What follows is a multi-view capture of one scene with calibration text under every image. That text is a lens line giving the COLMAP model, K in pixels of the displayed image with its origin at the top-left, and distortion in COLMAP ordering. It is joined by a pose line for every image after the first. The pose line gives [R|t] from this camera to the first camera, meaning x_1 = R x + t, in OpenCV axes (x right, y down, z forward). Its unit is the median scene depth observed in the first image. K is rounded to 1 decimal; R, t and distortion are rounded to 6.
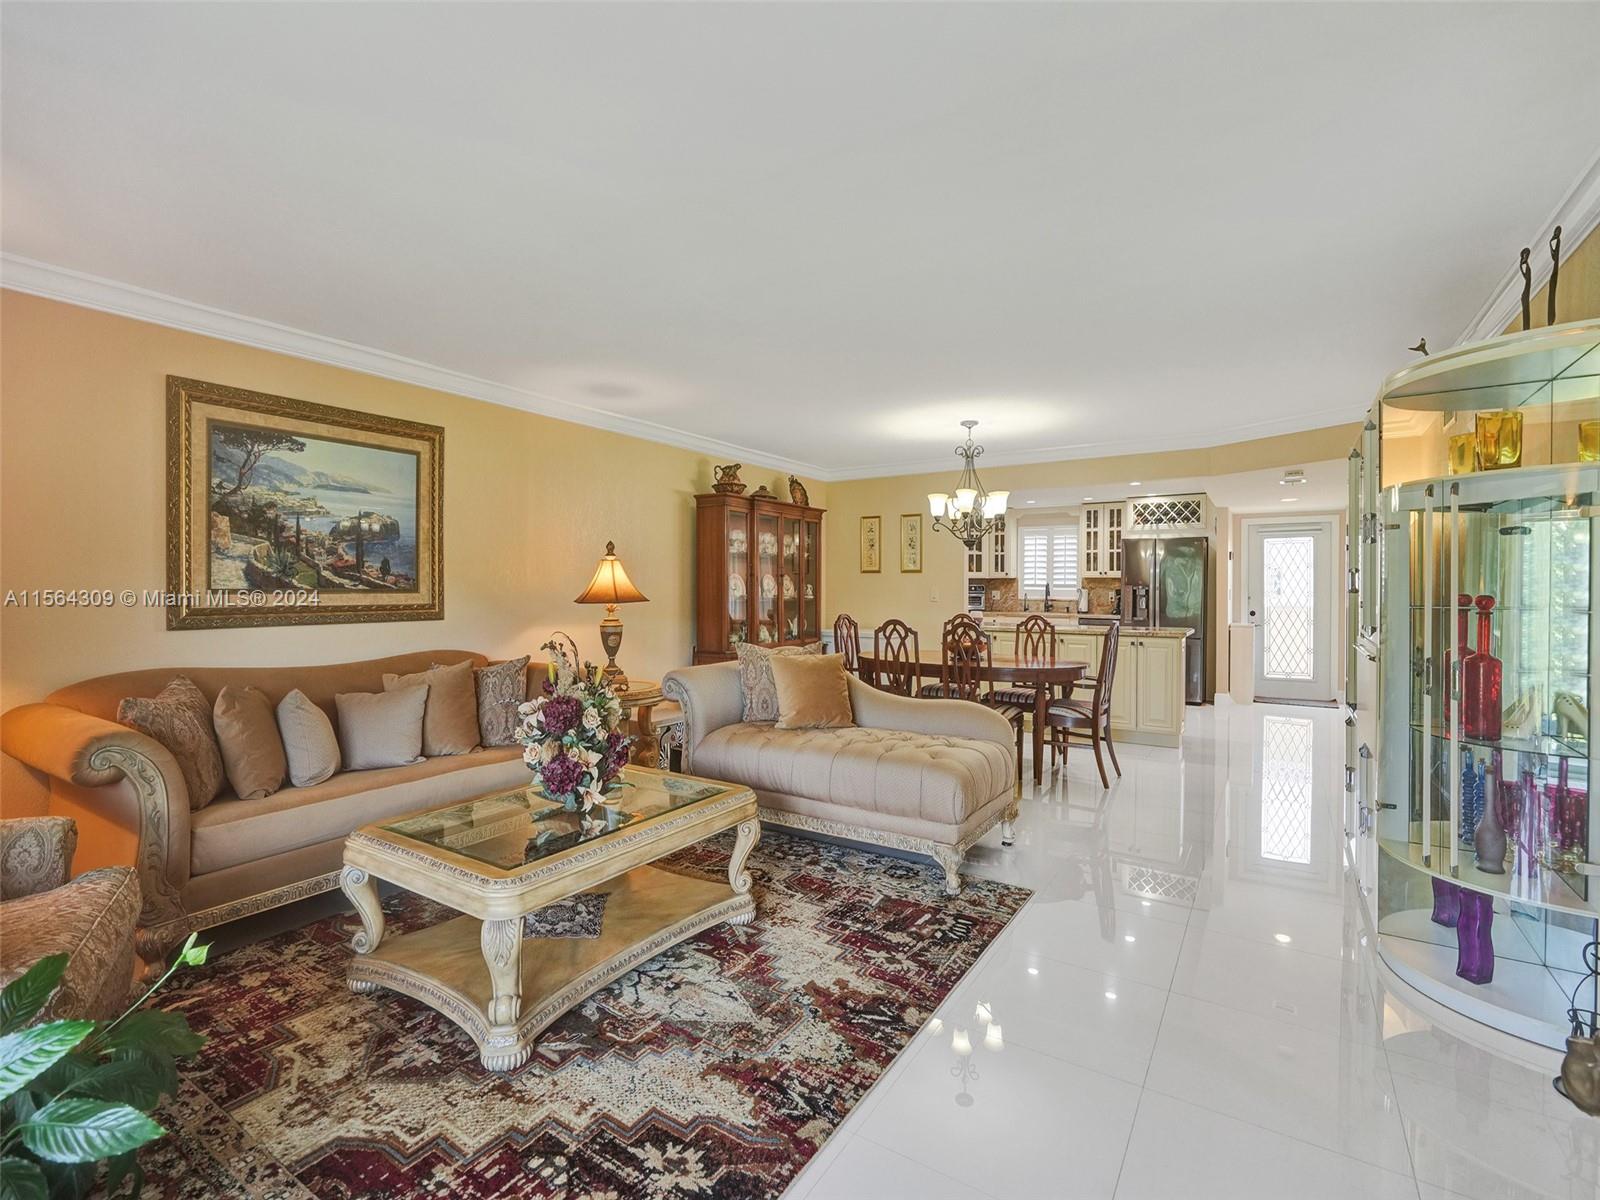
lens RADIAL K [[741.4, 0, 804.0], [0, 741.4, 591.4], [0, 0, 1]] dist [-0.004779, 0.000297]
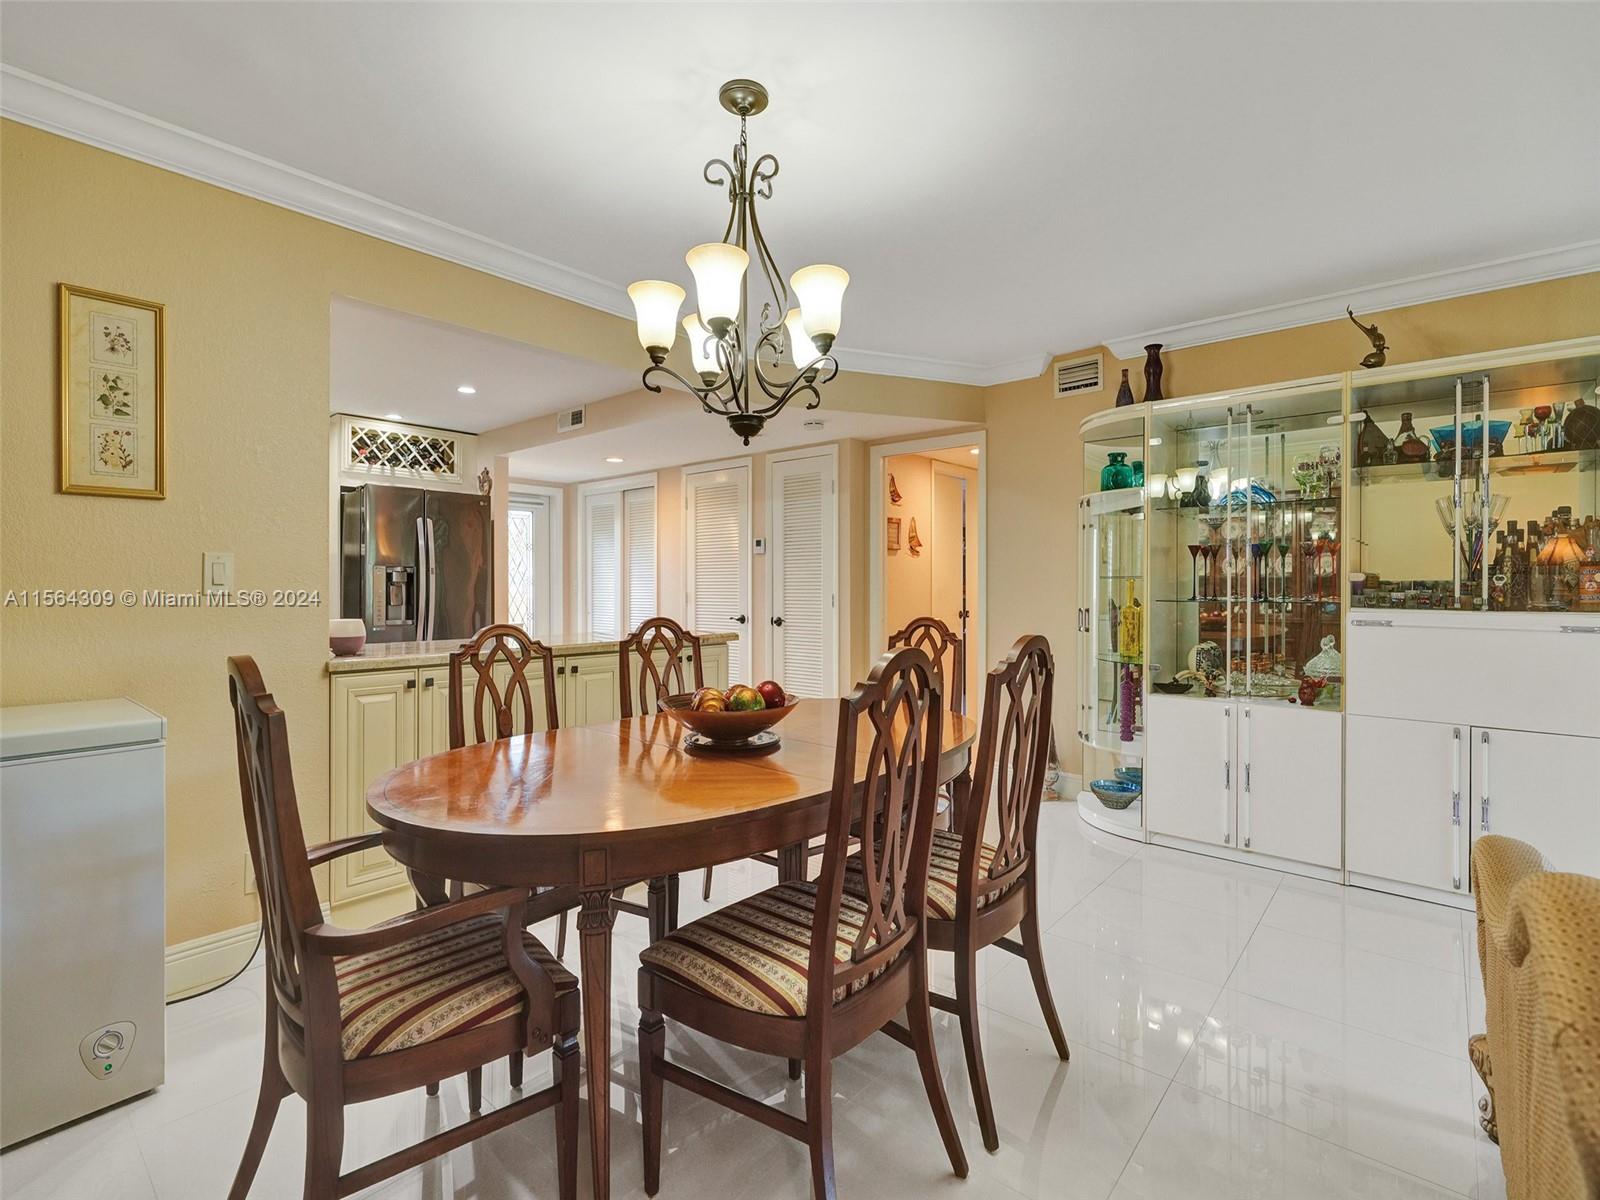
lens RADIAL K [[741.4, 0, 804.0], [0, 741.4, 591.4], [0, 0, 1]] dist [-0.004779, 0.000297]
pose [[0.143420, -0.010512, 0.989606, -0.123540], [0.004834, 0.999939, 0.009921, 0.011887], [-0.989650, 0.003361, 0.143462, 0.844638]]
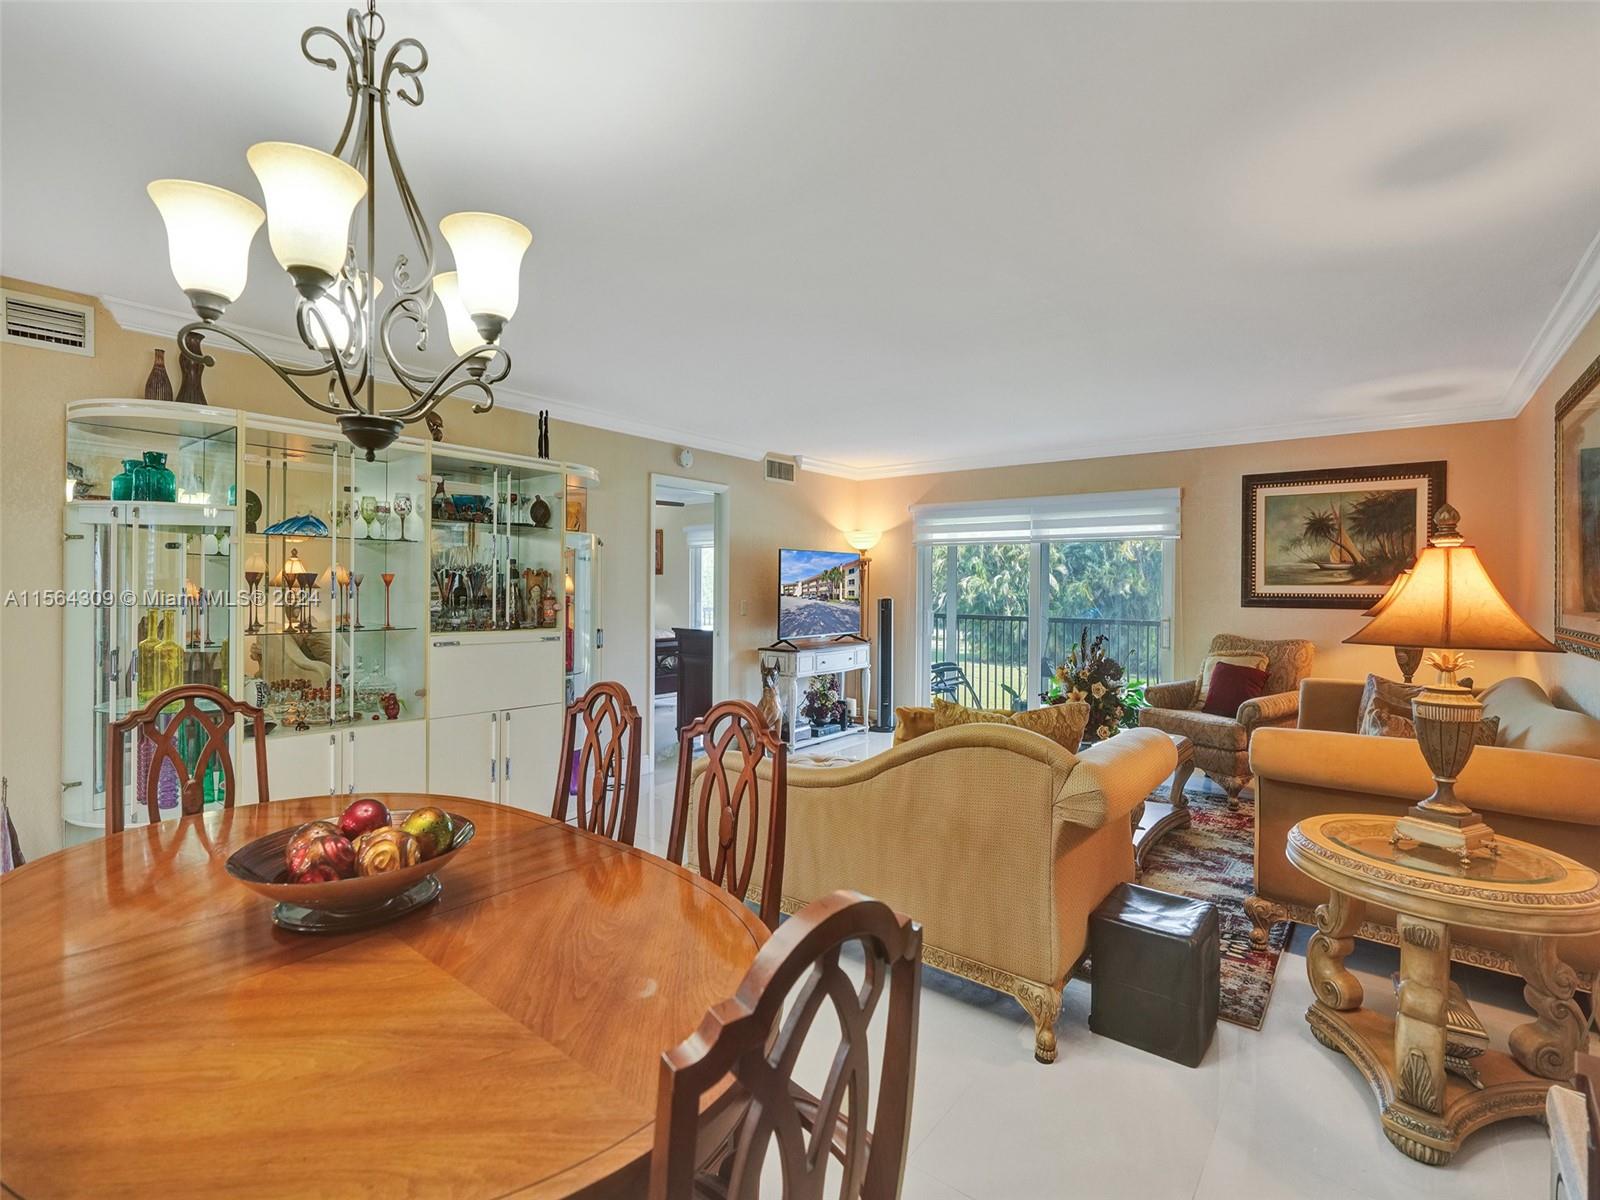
lens RADIAL K [[763.4, 0, 800.2], [0, 763.4, 608.4], [0, 0, 1]] dist [-0.006342, 0.000631]
pose [[-0.994778, -0.013705, 0.101133, 0.053631], [-0.010339, 0.999377, 0.033740, -0.014966], [-0.101533, 0.032518, -0.994301, 1.147210]]
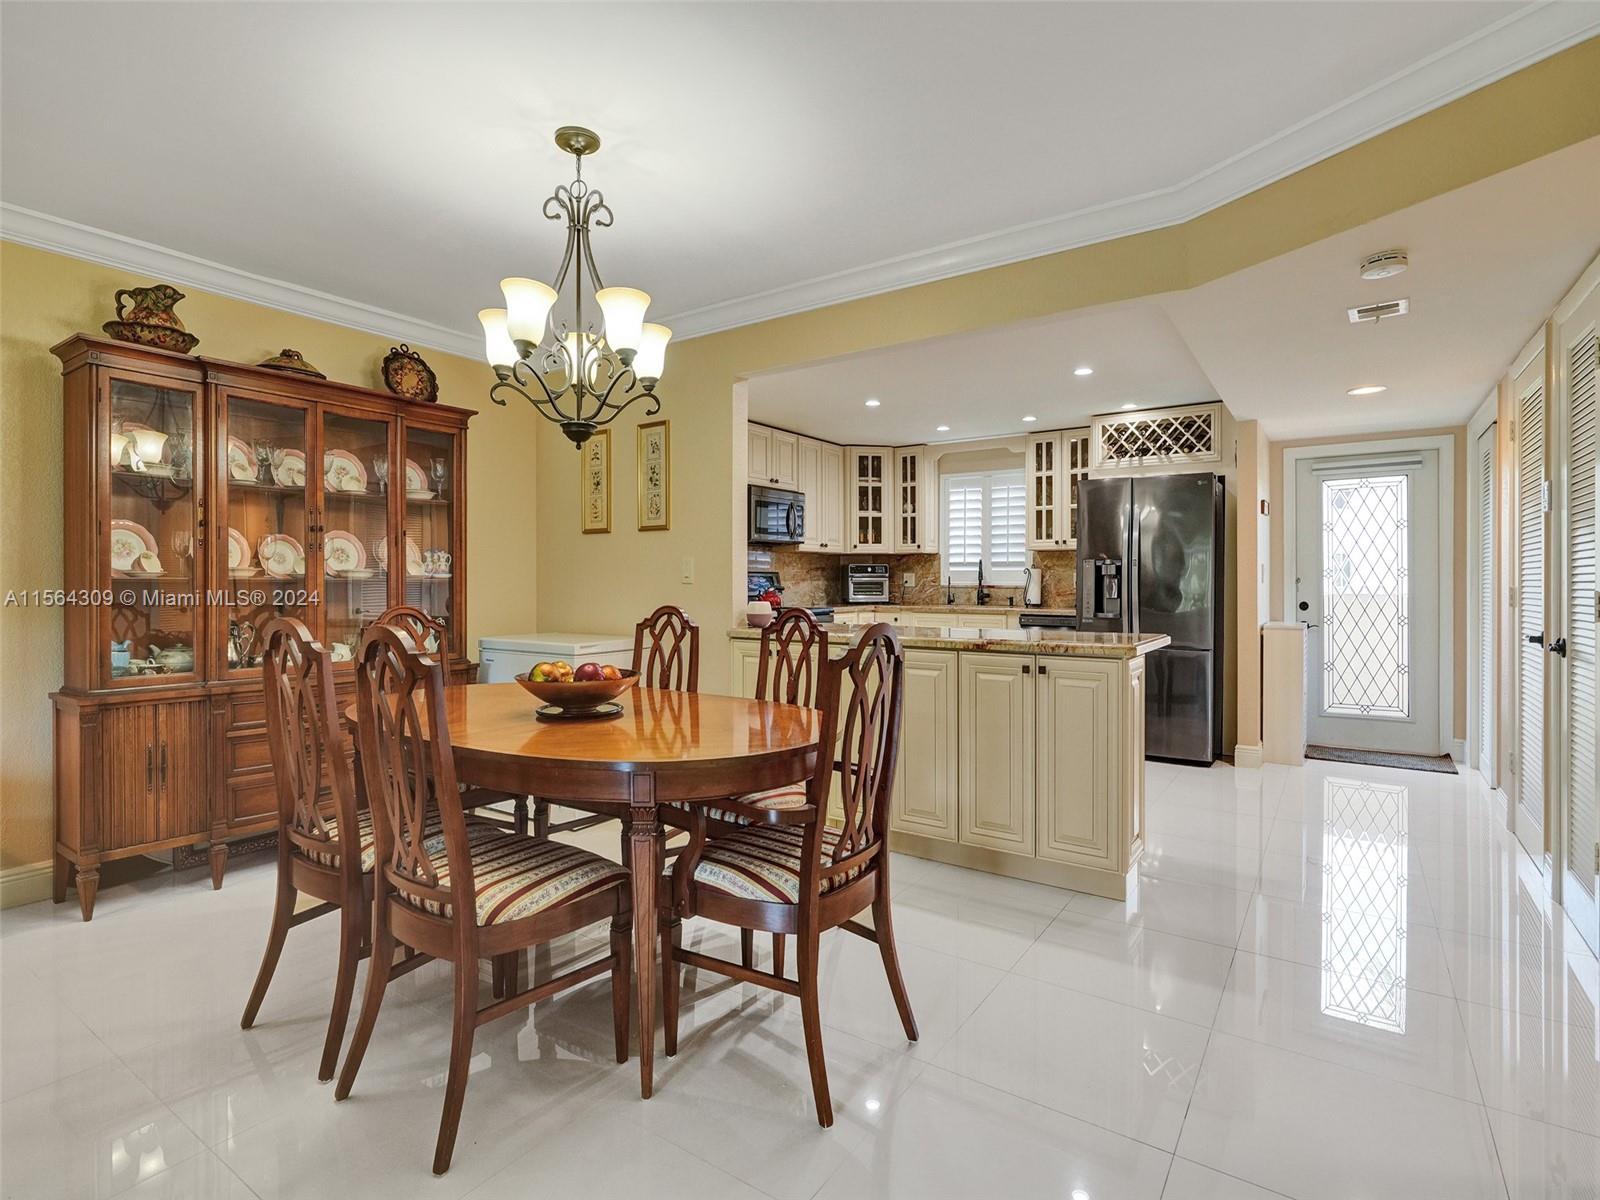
lens RADIAL K [[797.3, 0, 808.4], [0, 797.3, 583.9], [0, 0, 1]] dist [-0.004279, -0.000484]
pose [[0.999663, -0.003926, -0.025659, 0.331624], [0.003831, 0.999986, -0.003739, 0.019328], [0.025673, 0.003640, 0.999664, 0.516458]]
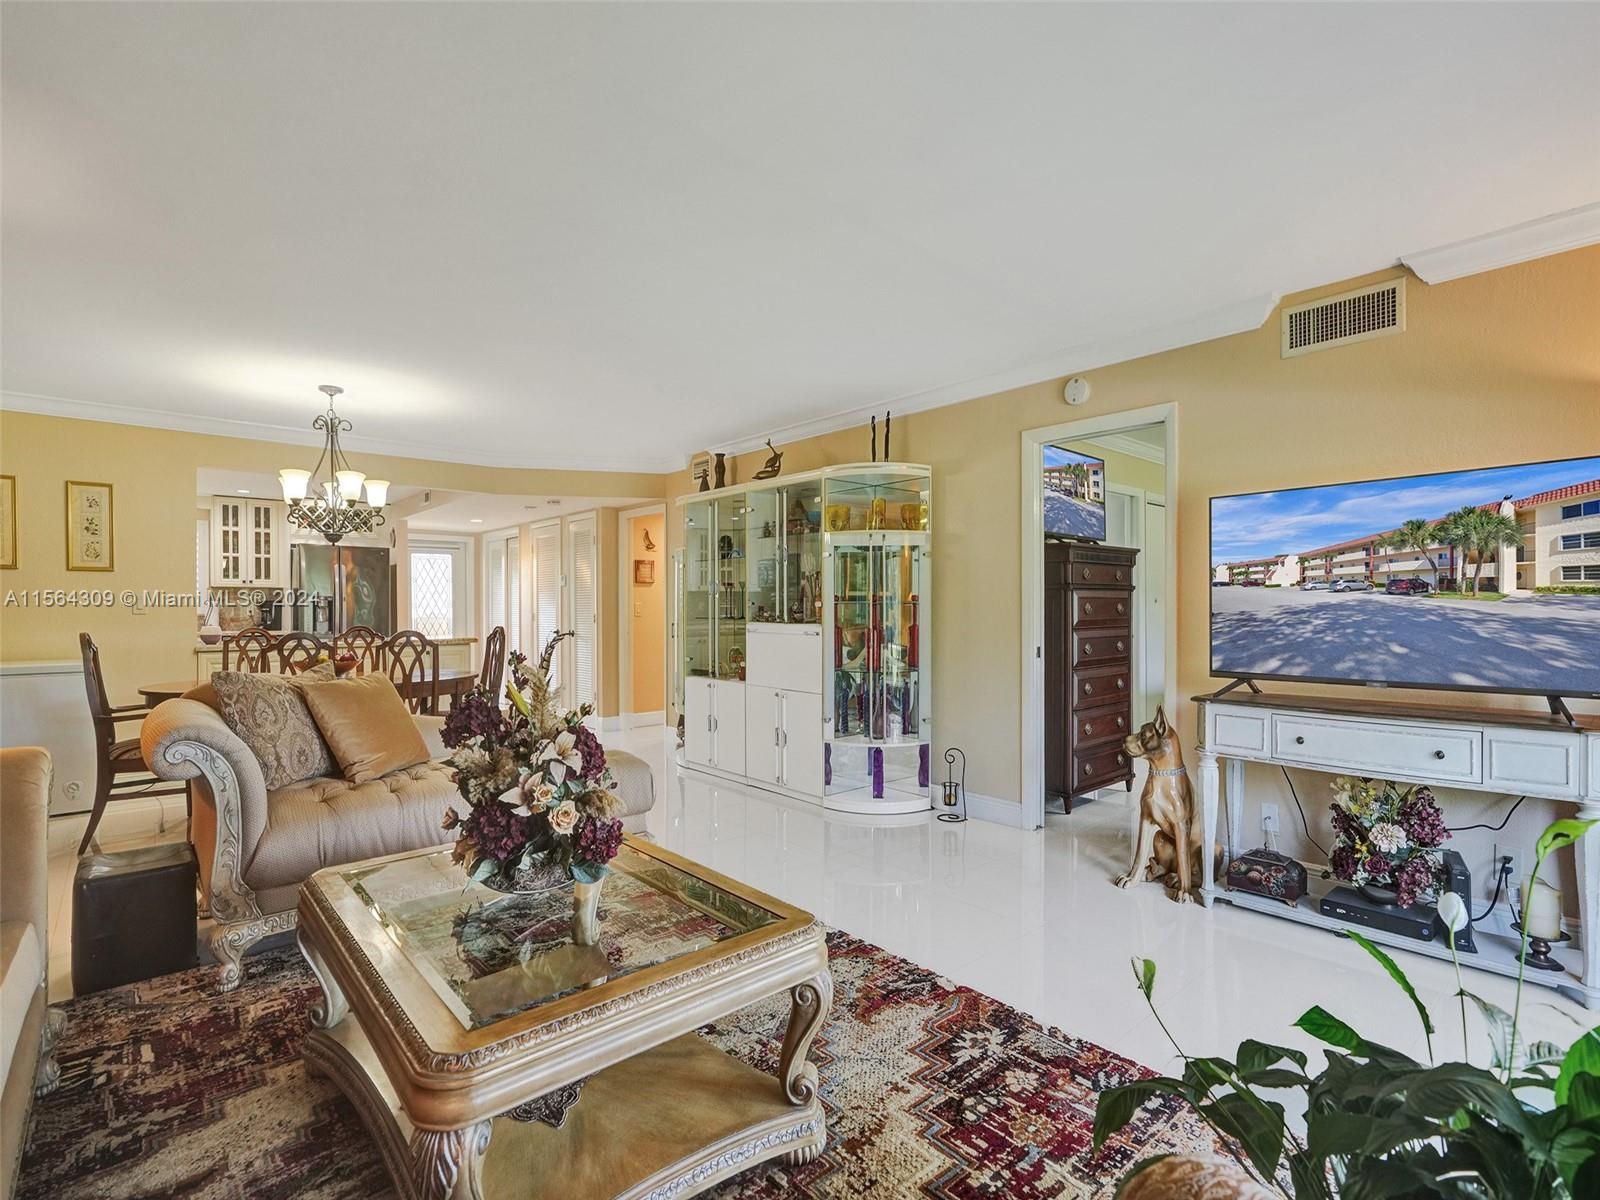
lens RADIAL K [[763.4, 0, 800.2], [0, 763.4, 608.4], [0, 0, 1]] dist [-0.006342, 0.000631]
pose [[0.273107, -0.005254, 0.961969, -0.403856], [0.008656, 0.999958, 0.003004, 0.013652], [-0.961945, 0.007507, 0.273141, 0.257463]]
